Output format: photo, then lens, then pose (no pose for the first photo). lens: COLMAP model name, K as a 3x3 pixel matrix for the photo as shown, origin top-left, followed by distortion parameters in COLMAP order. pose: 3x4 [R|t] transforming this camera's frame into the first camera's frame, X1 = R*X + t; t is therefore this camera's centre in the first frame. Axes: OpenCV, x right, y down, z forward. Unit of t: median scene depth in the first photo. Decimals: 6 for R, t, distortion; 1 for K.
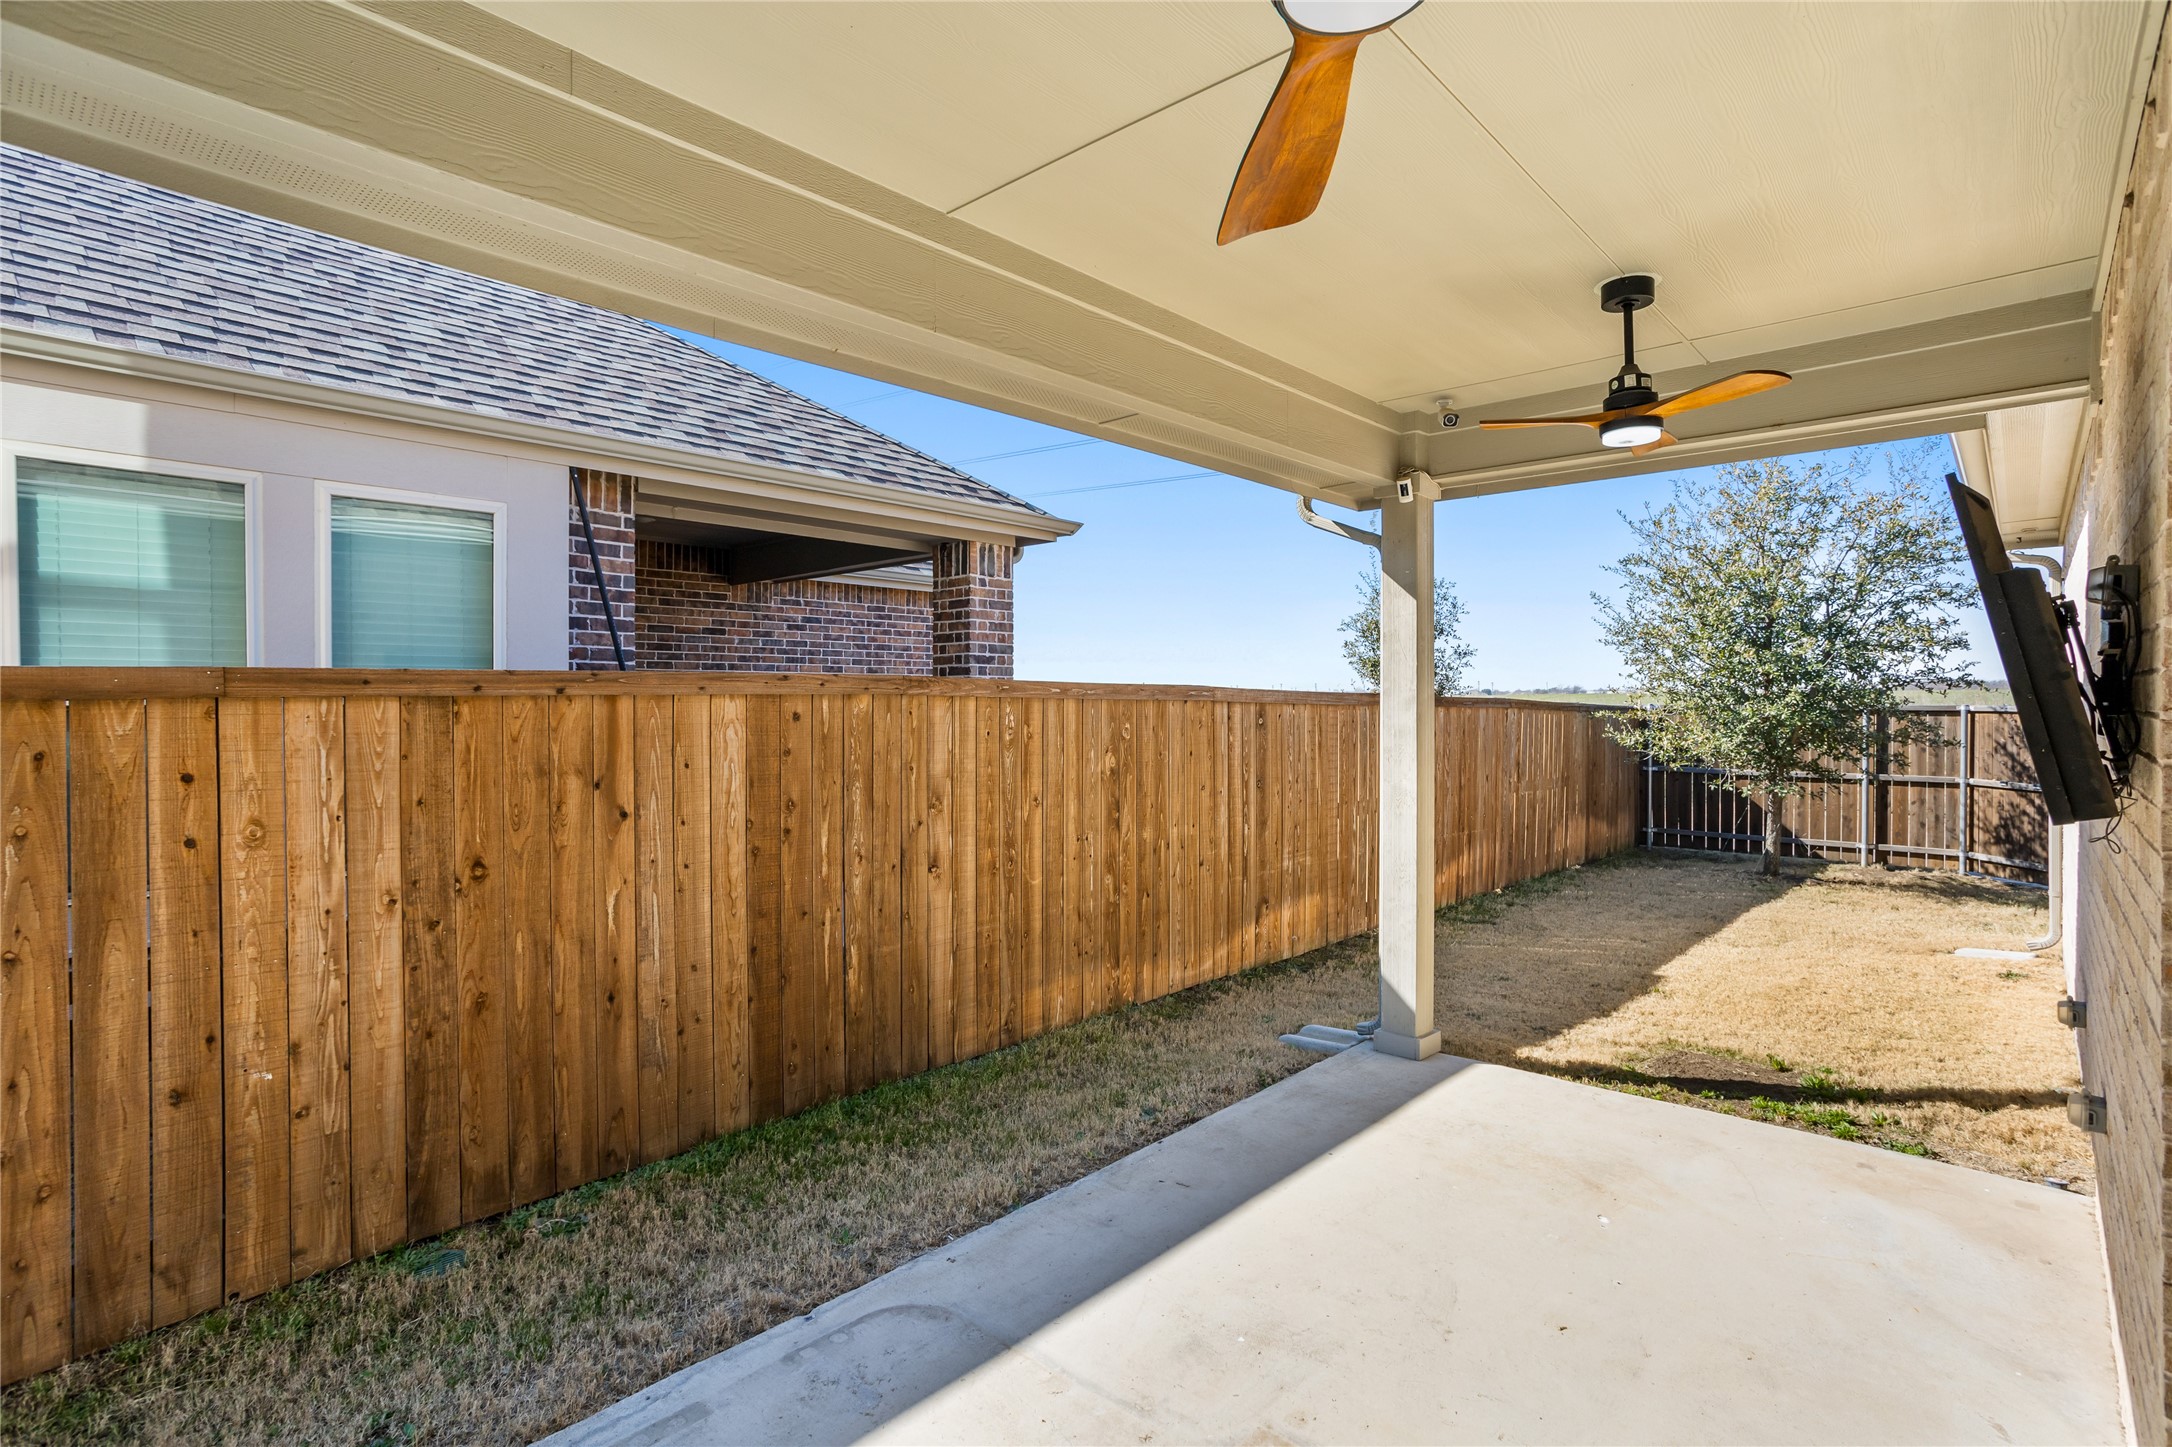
lens RADIAL K [[1073.5, 0, 1114.7], [0, 1073.5, 708.9], [0, 0, 1]] dist [-0.002776, -0.000149]
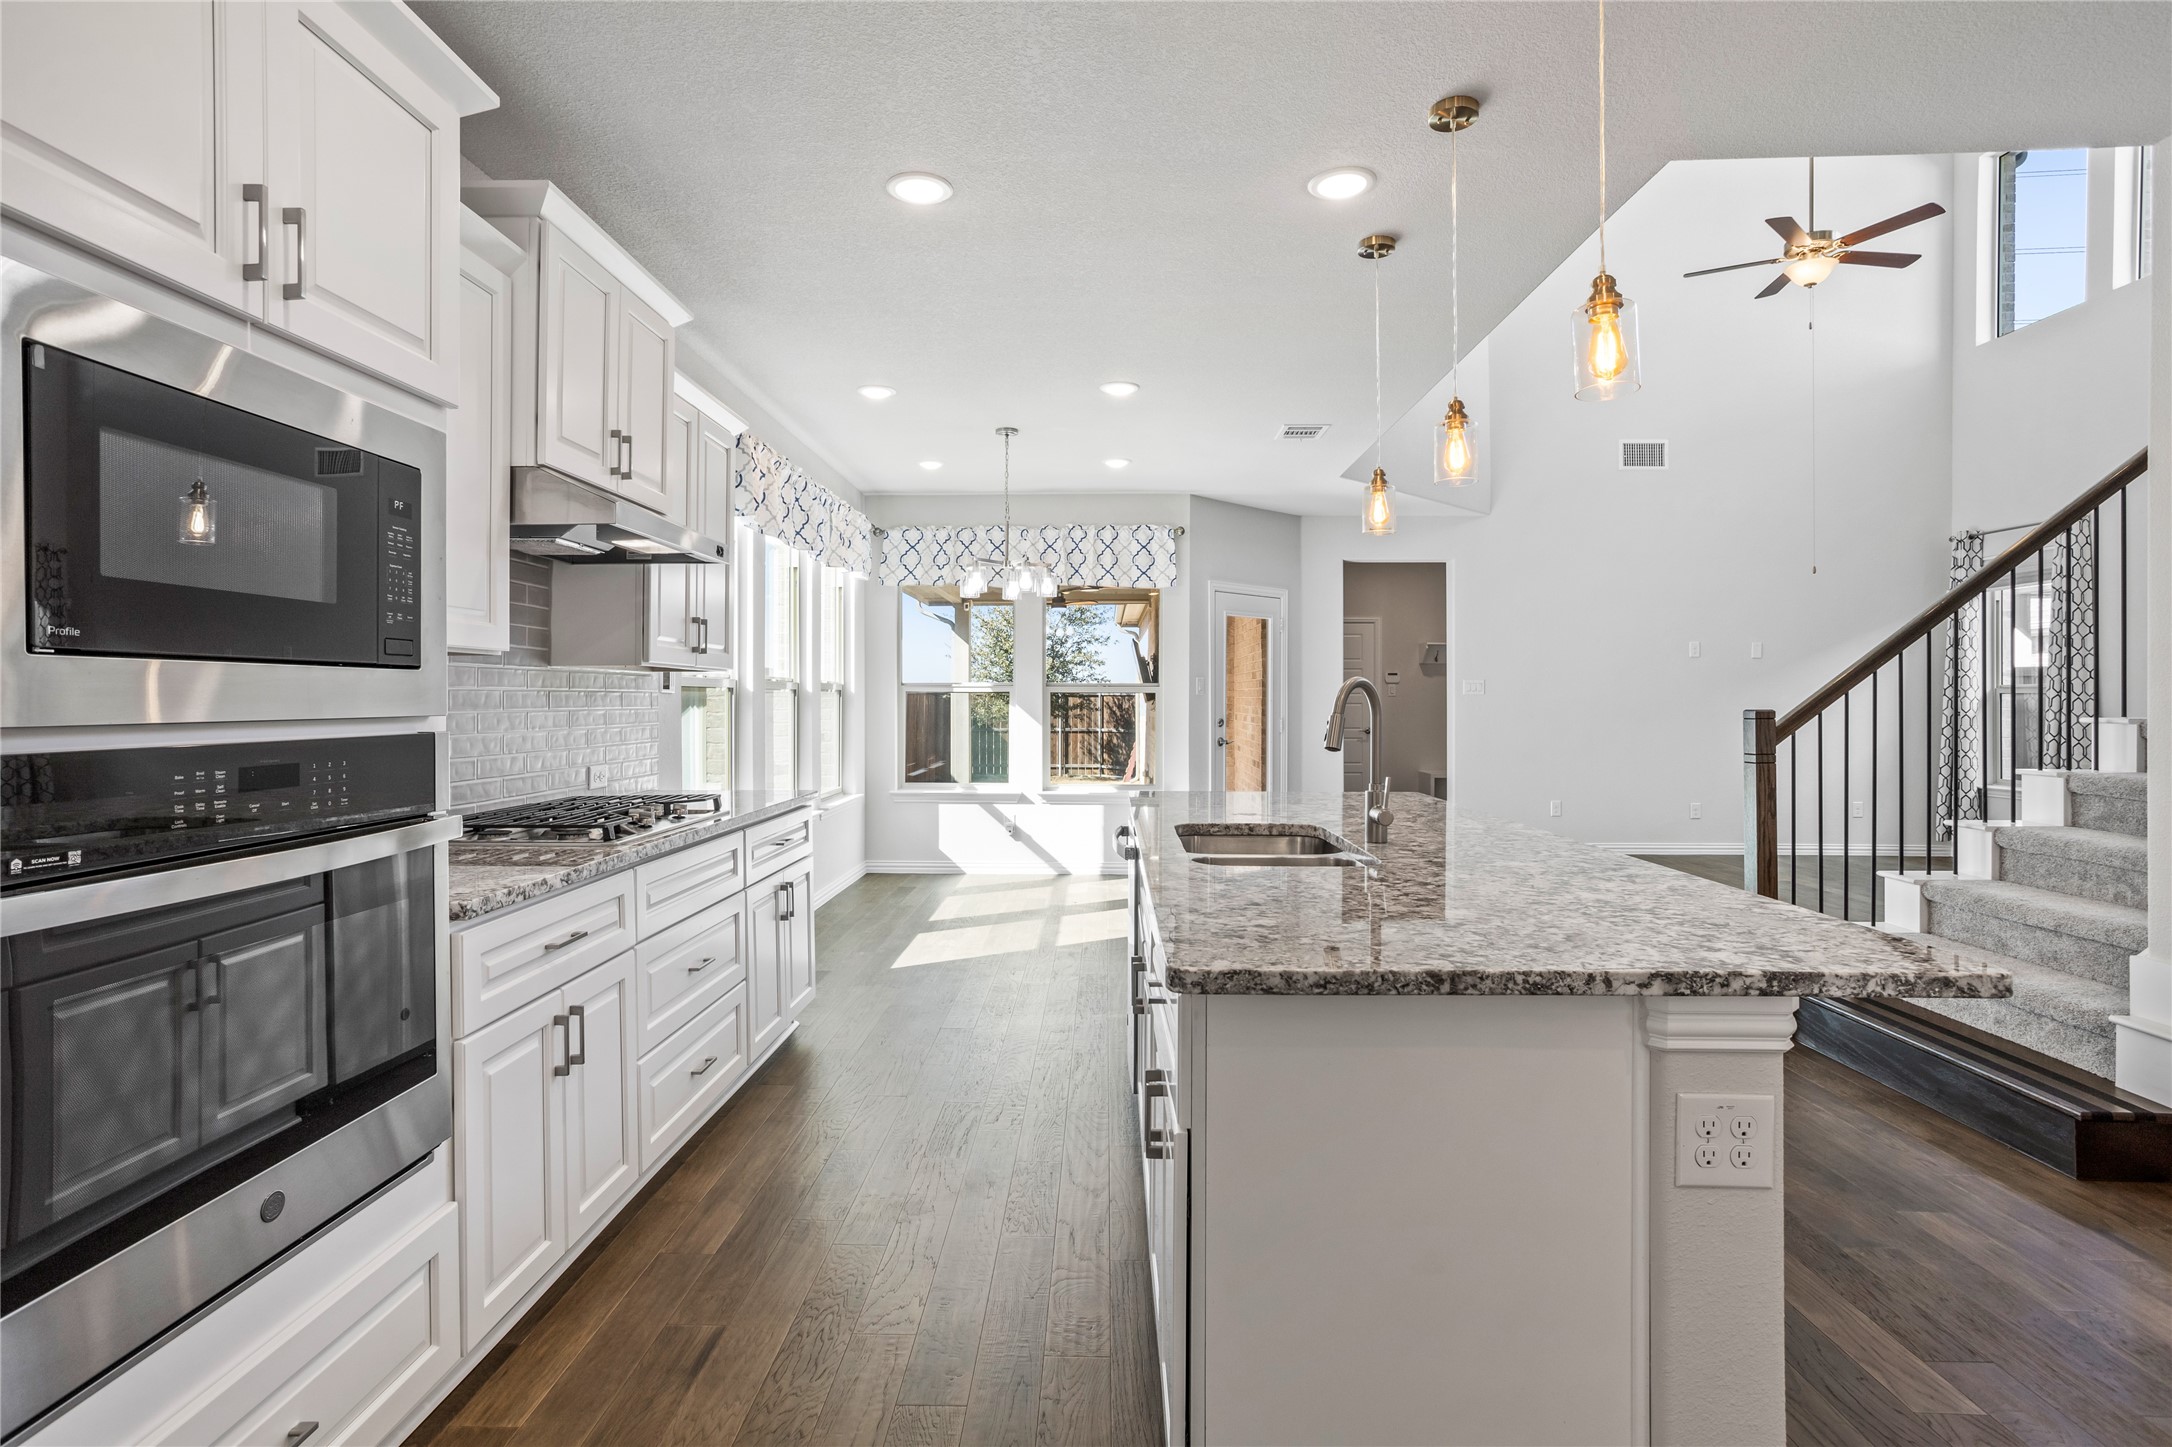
lens RADIAL K [[1050.1, 0, 1073.4], [0, 1050.1, 695.2], [0, 0, 1]] dist [-0.048237, 0.031957]
pose [[0.781572, 0.005422, 0.623792, -0.759635], [0.001900, 0.999937, -0.011073, 0.035671], [-0.623812, 0.009840, 0.781512, -0.815298]]
